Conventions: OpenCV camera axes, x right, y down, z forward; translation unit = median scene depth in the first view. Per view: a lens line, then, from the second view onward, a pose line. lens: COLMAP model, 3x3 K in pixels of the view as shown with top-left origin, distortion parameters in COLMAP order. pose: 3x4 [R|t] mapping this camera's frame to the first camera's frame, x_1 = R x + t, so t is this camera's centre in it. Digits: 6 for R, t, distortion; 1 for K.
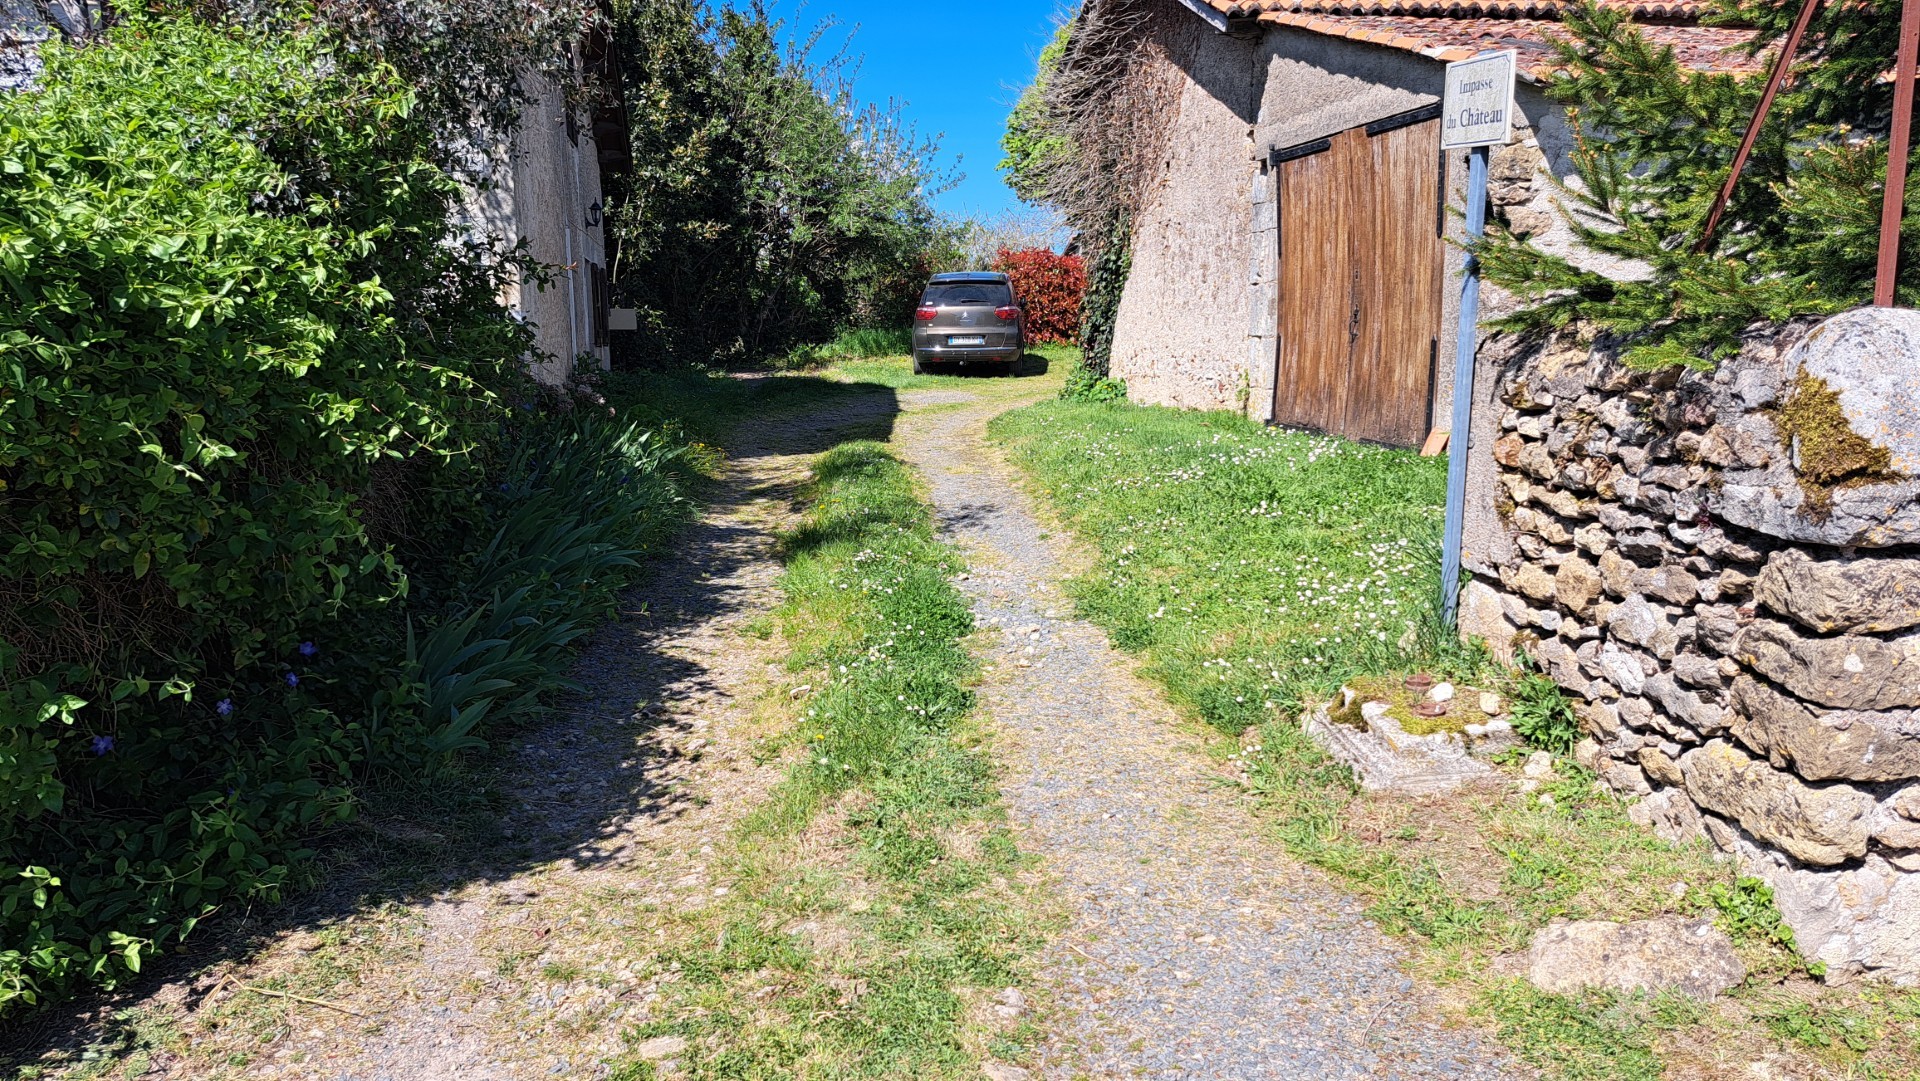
lens RADIAL K [[1380.3, 0, 985.6], [0, 1380.3, 533.0], [0, 0, 1]] dist [0.050865, -0.047262]
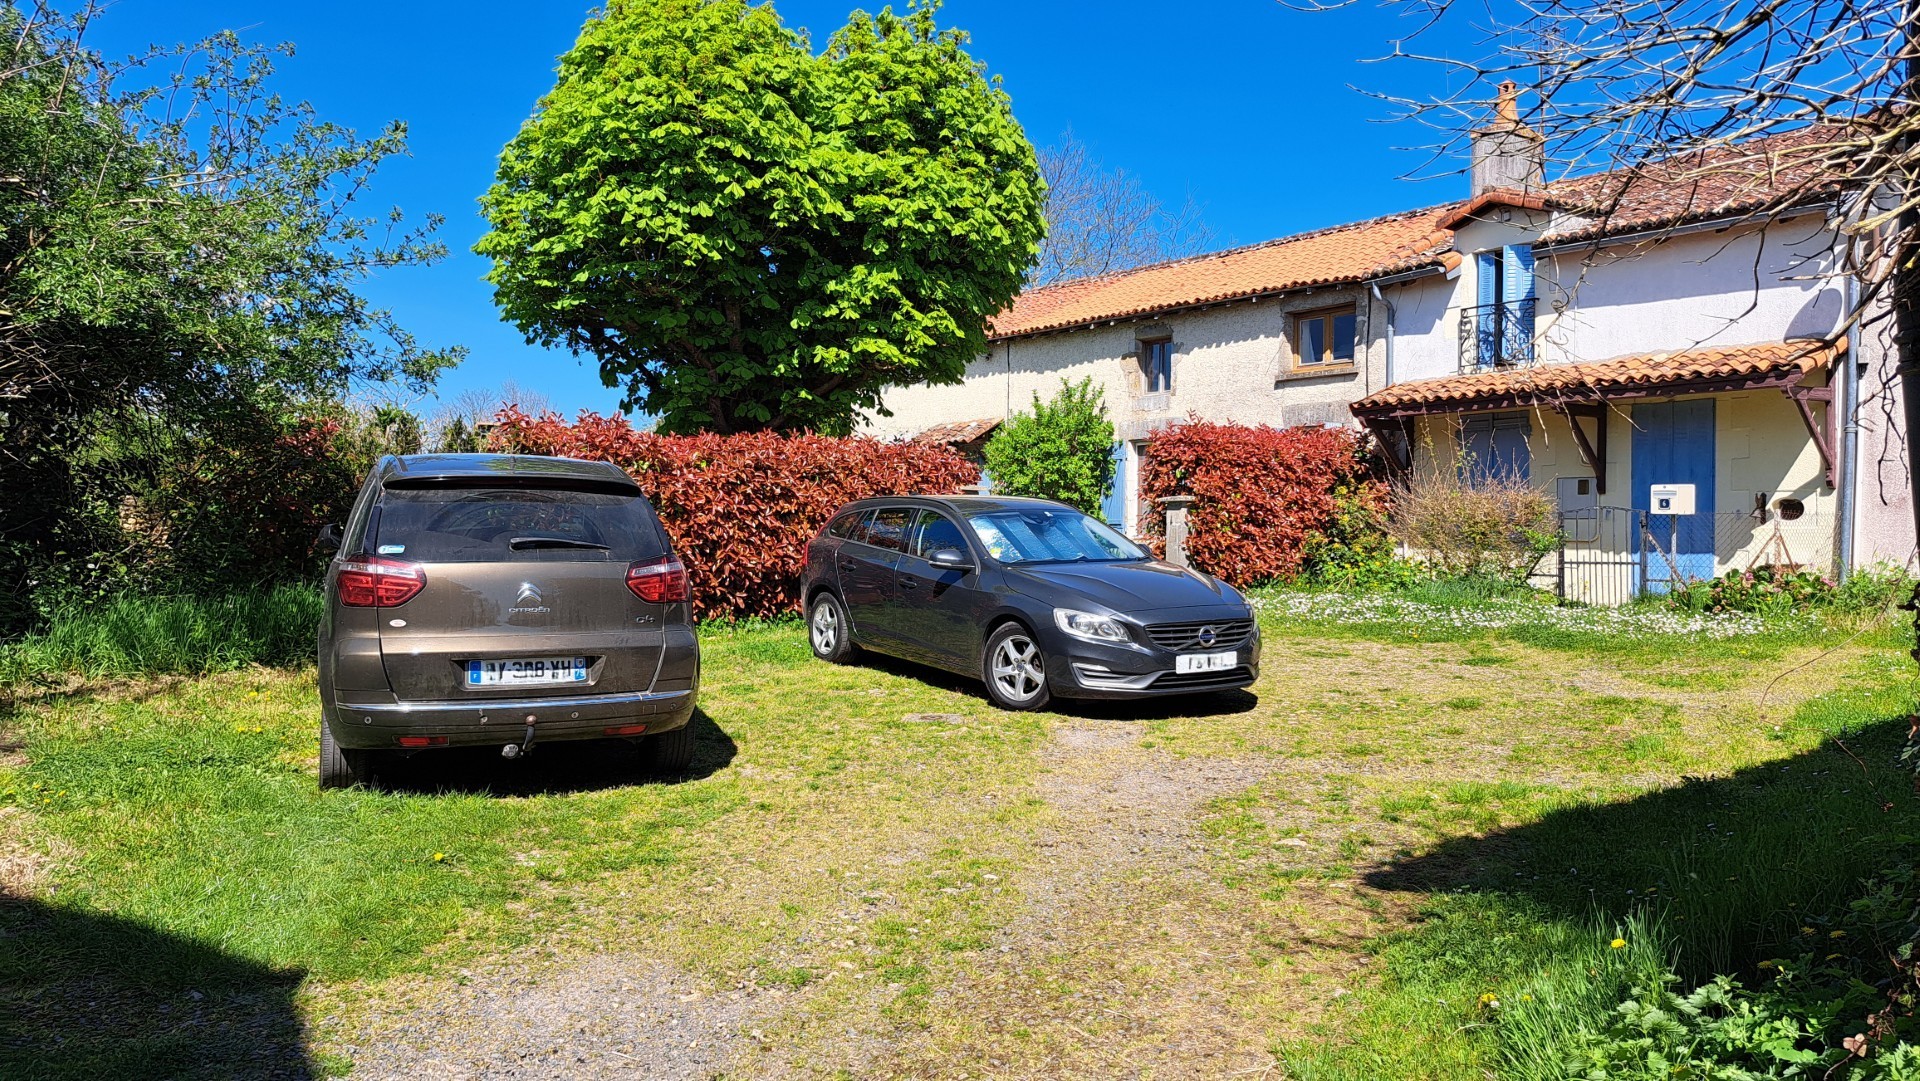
lens RADIAL K [[1380.3, 0, 985.6], [0, 1380.3, 533.0], [0, 0, 1]] dist [0.050865, -0.047262]
pose [[0.894367, 0.024945, 0.446637, -0.059797], [0.041784, 0.989420, -0.138932, -0.121773], [-0.445377, 0.142919, 0.883863, 0.672121]]
